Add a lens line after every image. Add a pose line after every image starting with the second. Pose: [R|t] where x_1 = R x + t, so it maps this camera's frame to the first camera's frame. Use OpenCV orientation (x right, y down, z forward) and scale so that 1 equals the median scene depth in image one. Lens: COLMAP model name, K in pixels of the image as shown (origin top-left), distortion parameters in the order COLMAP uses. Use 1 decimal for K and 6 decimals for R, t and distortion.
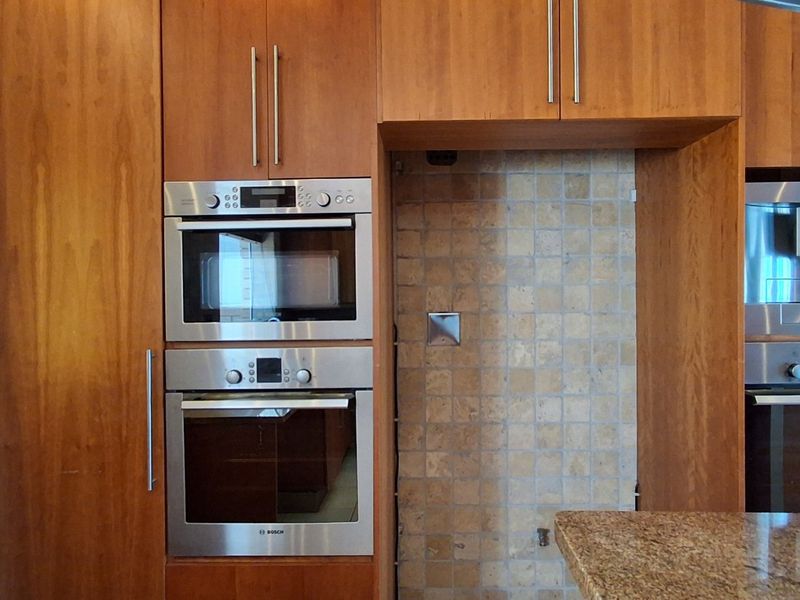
lens RADIAL K [[600.0, 0, 397.9], [0, 600.0, 298.3], [0, 0, 1]] dist [-0.011734, 0.021875]
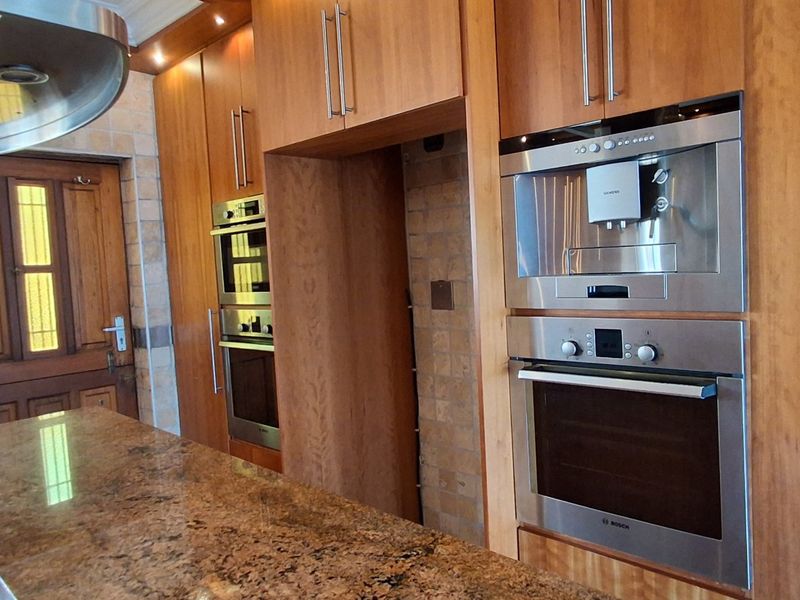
lens RADIAL K [[600.0, 0, 404.7], [0, 600.0, 301.0], [0, 0, 1]] dist [-0.011734, 0.021875]
pose [[0.744017, 0.014947, -0.667993, 0.791091], [0.041812, 0.996749, 0.068874, -0.019848], [0.666851, -0.079173, 0.740973, 0.102831]]
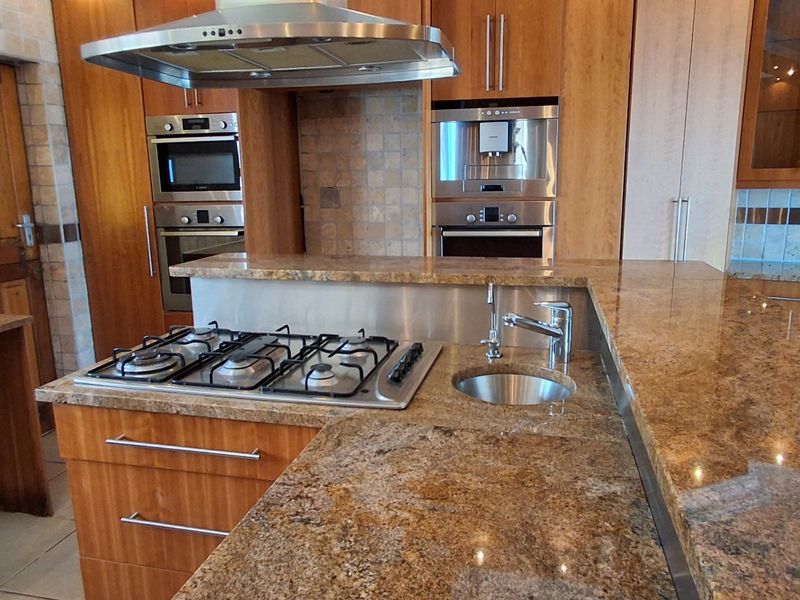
lens RADIAL K [[600.0, 0, 400.6], [0, 600.0, 299.3], [0, 0, 1]] dist [-0.011734, 0.021875]
pose [[0.982012, 0.031673, -0.186142, 0.577056], [0.005001, 0.981122, 0.193326, 0.007737], [0.188751, -0.190780, 0.963315, -0.585927]]
